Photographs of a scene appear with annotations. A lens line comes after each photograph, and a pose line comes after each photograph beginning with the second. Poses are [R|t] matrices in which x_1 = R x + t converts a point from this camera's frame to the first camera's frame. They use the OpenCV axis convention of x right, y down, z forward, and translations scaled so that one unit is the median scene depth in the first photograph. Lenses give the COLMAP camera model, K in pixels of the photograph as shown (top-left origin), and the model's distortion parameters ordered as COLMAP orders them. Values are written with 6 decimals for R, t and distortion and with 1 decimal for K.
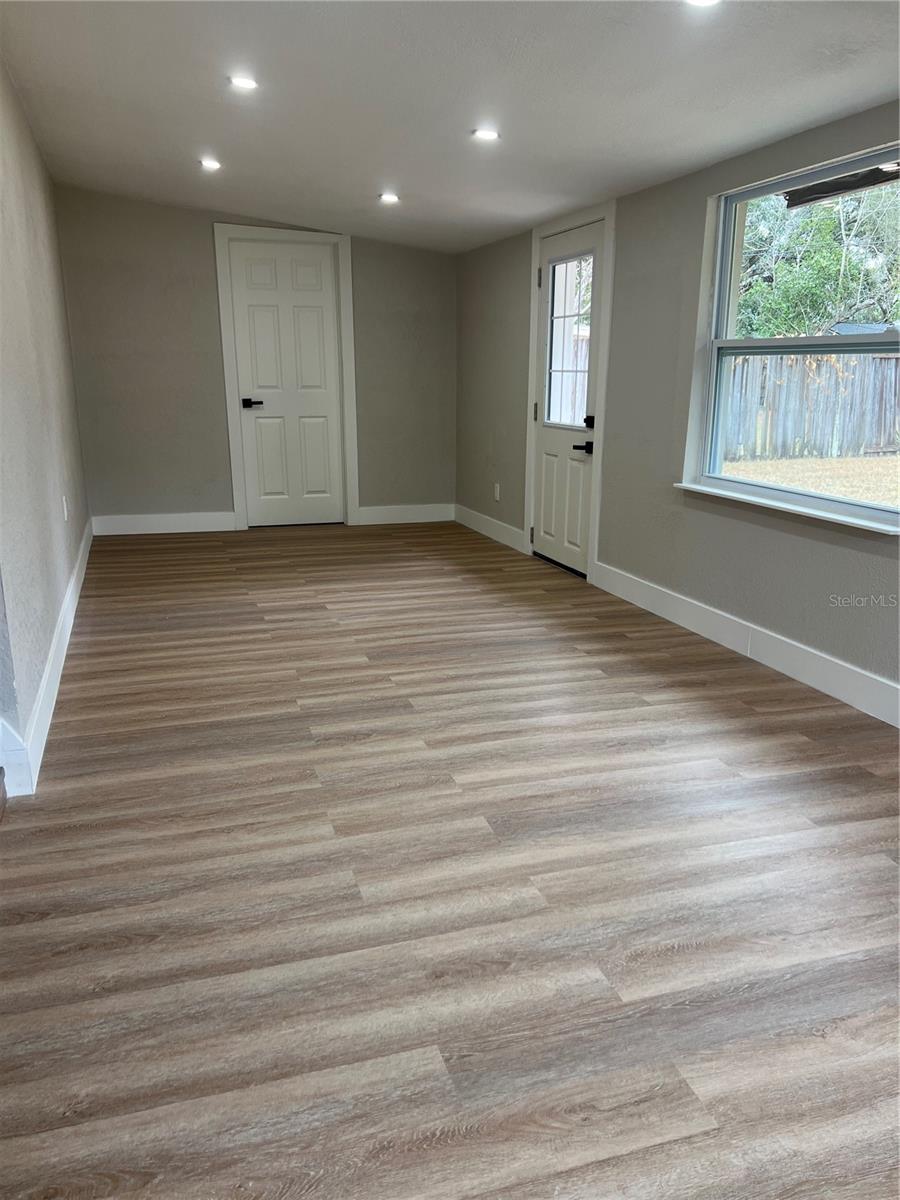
lens RADIAL K [[906.5, 0, 448.7], [0, 906.5, 600.3], [0, 0, 1]] dist [0.052128, -0.019449]
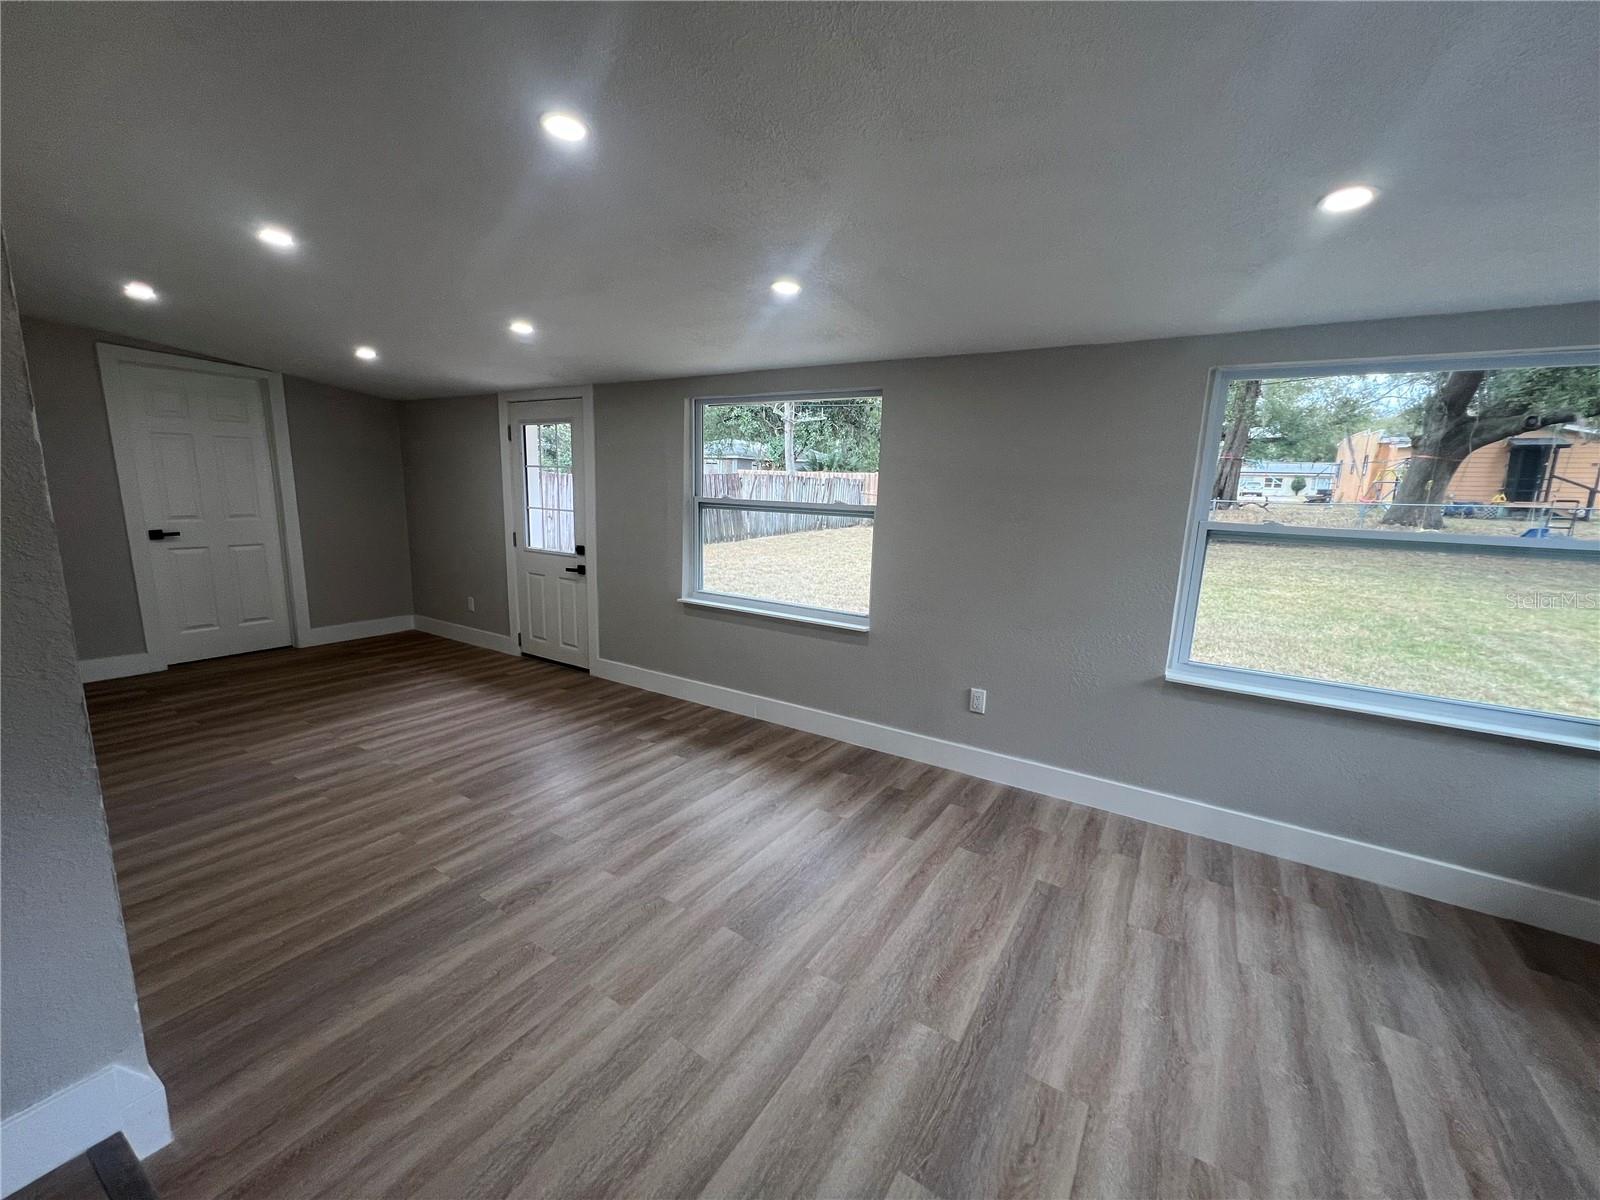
lens RADIAL K [[641.5, 0, 803.2], [0, 641.5, 593.3], [0, 0, 1]] dist [0.002520, 0.000621]
pose [[0.768545, -0.086056, 0.633982, -0.211973], [0.129230, 0.991368, -0.022093, -0.090549], [-0.626608, 0.098909, 0.773032, 0.139783]]
